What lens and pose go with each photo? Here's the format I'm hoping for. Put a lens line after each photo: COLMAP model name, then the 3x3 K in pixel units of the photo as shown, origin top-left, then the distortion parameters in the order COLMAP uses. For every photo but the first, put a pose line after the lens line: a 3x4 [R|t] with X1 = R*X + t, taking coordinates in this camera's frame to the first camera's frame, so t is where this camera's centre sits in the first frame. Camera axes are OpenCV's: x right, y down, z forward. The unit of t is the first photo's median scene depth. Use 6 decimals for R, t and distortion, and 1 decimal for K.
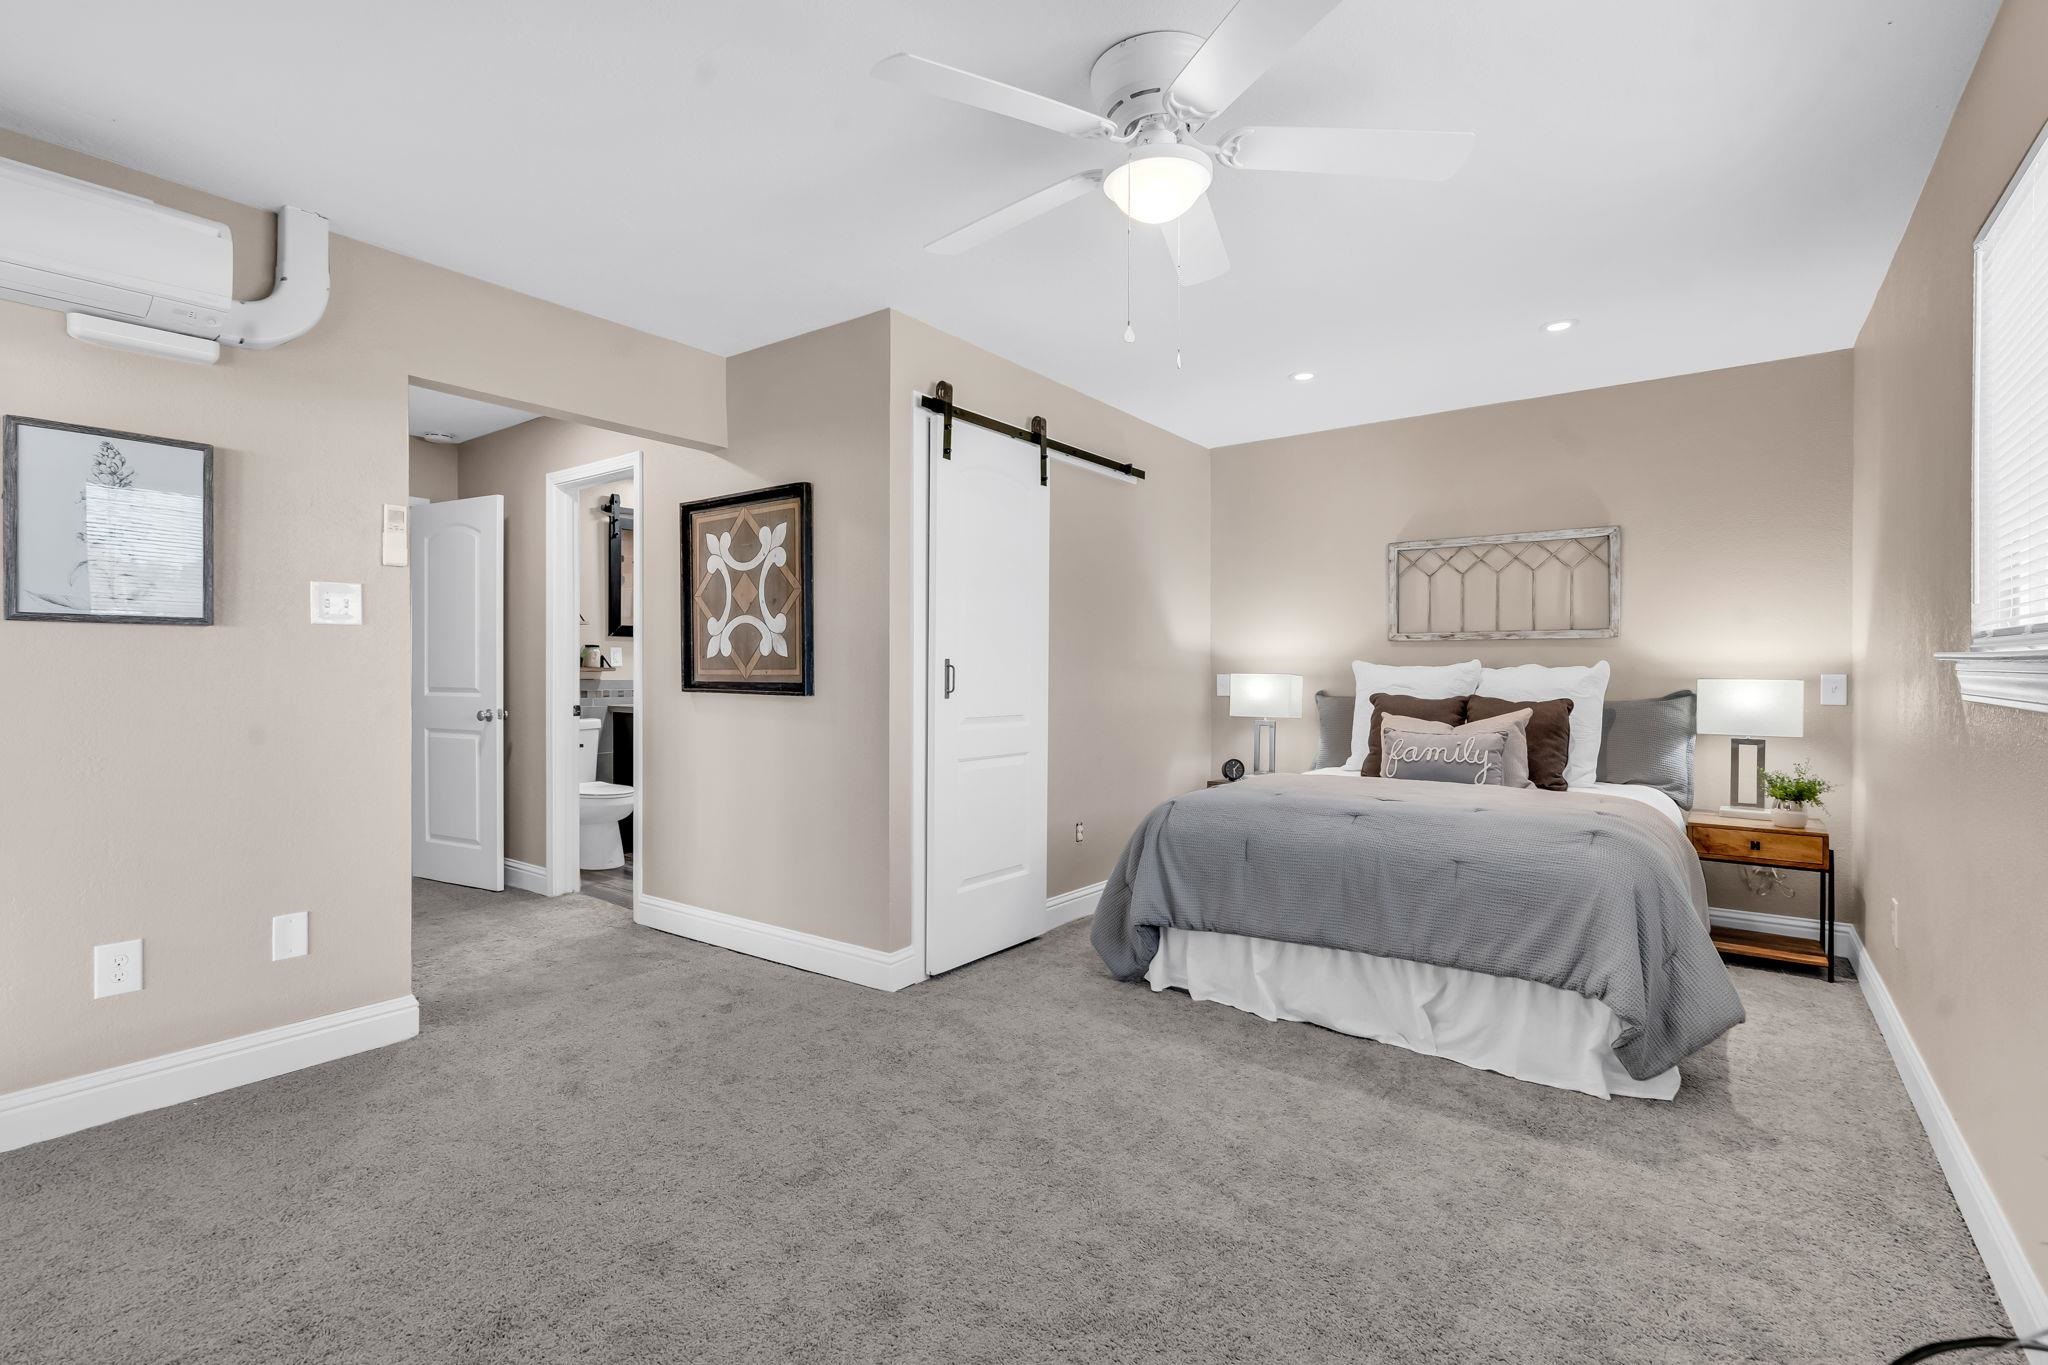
lens RADIAL K [[944.0, 0, 1027.8], [0, 944.0, 678.3], [0, 0, 1]] dist [-0.002041, 0.000432]
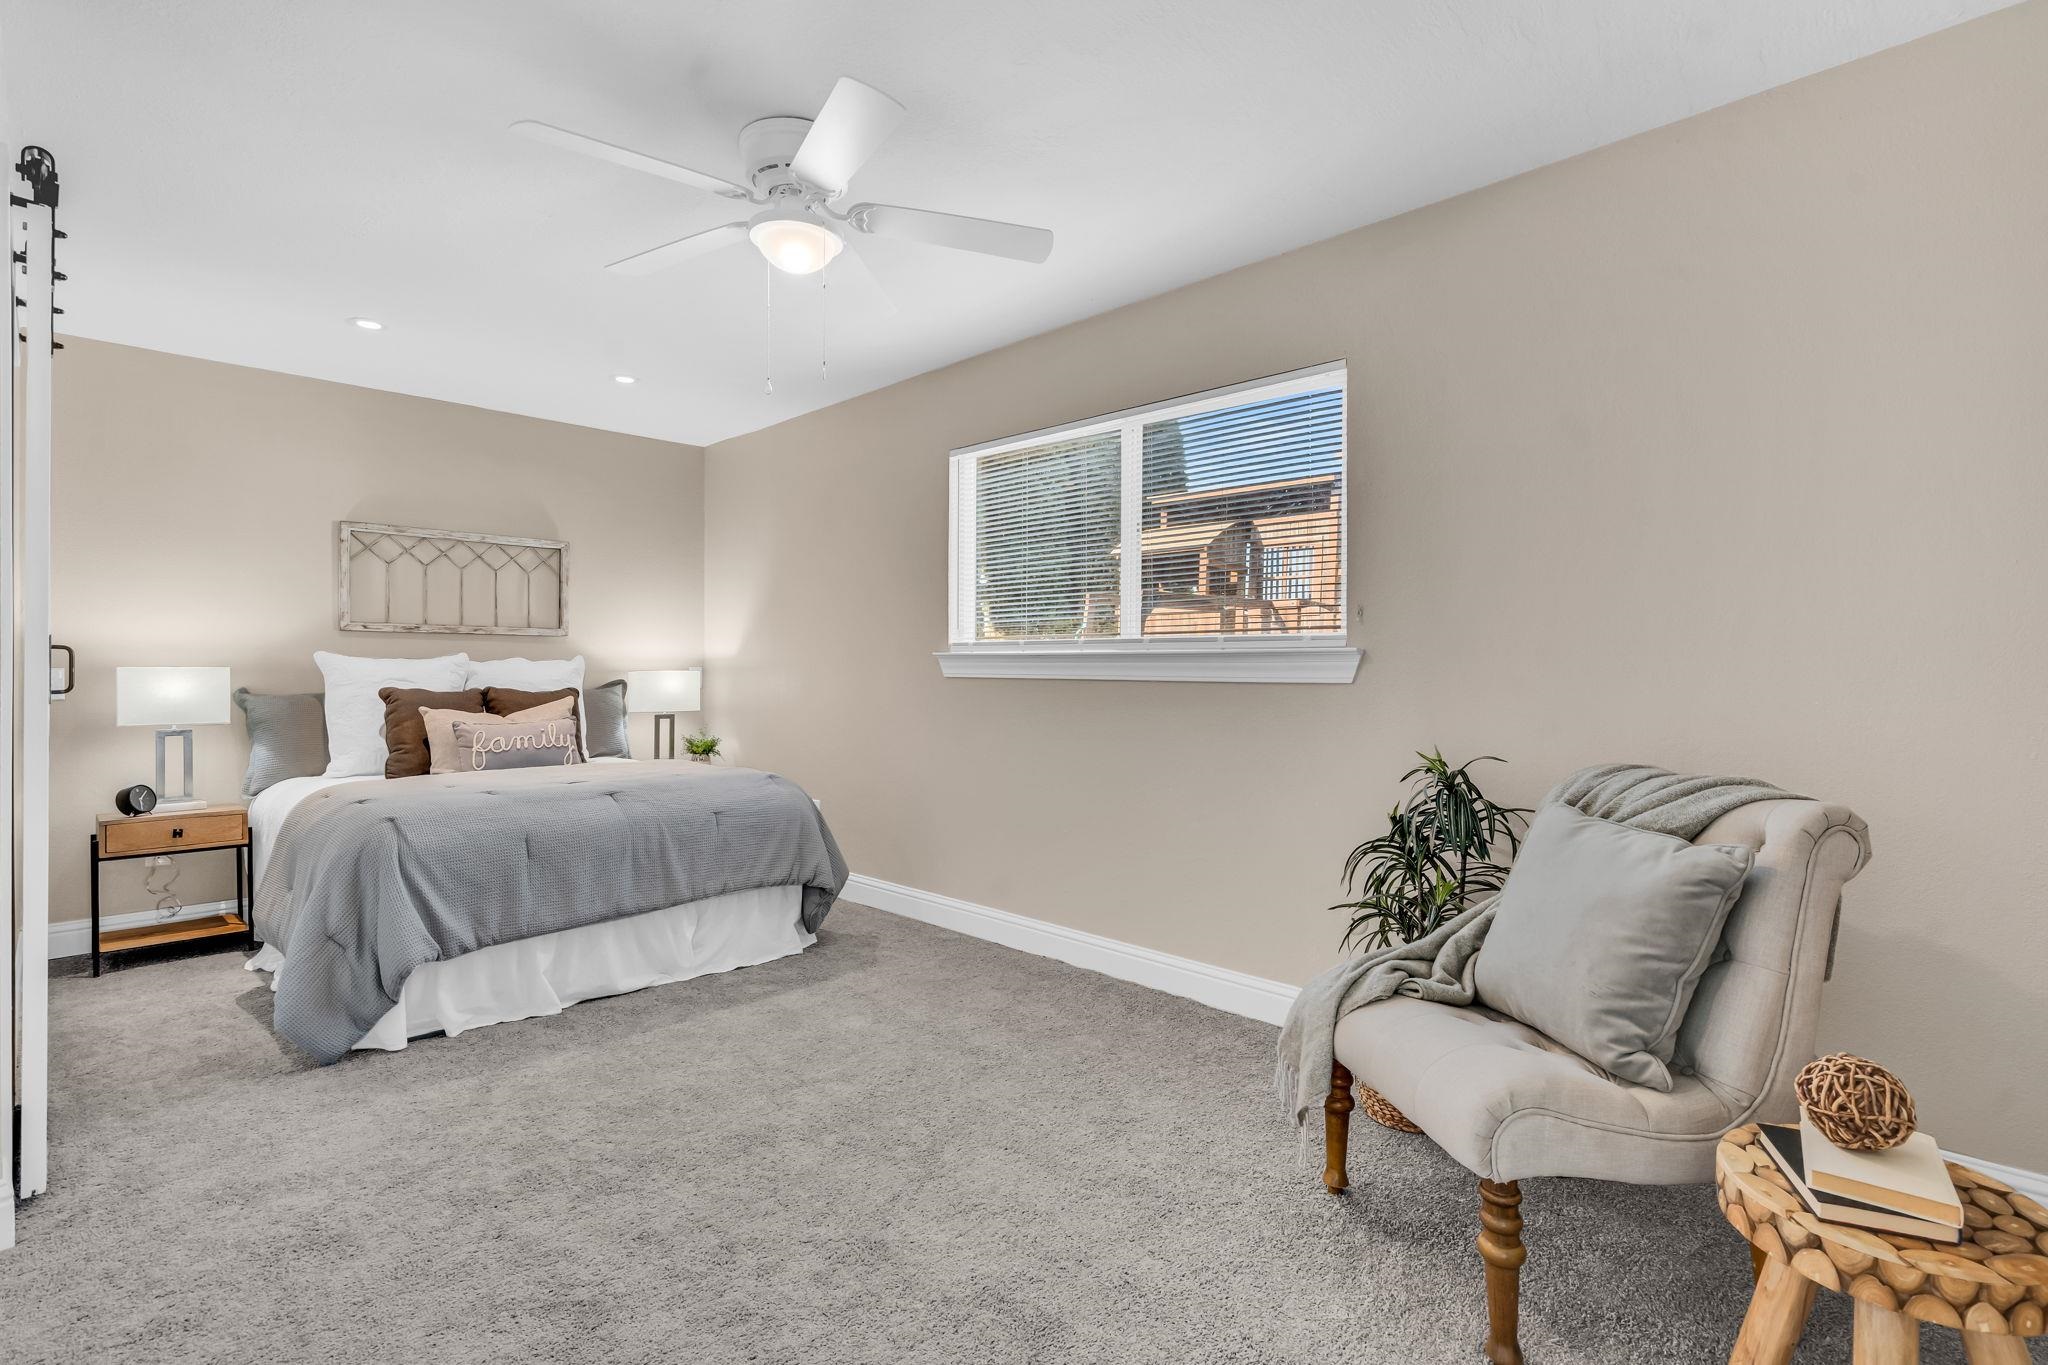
lens RADIAL K [[944.0, 0, 1027.8], [0, 944.0, 678.3], [0, 0, 1]] dist [-0.002041, 0.000432]
pose [[0.127185, -0.009431, 0.991834, -0.604067], [0.009979, 0.999916, 0.008228, 0.007245], [-0.991829, 0.008851, 0.127268, 0.350078]]
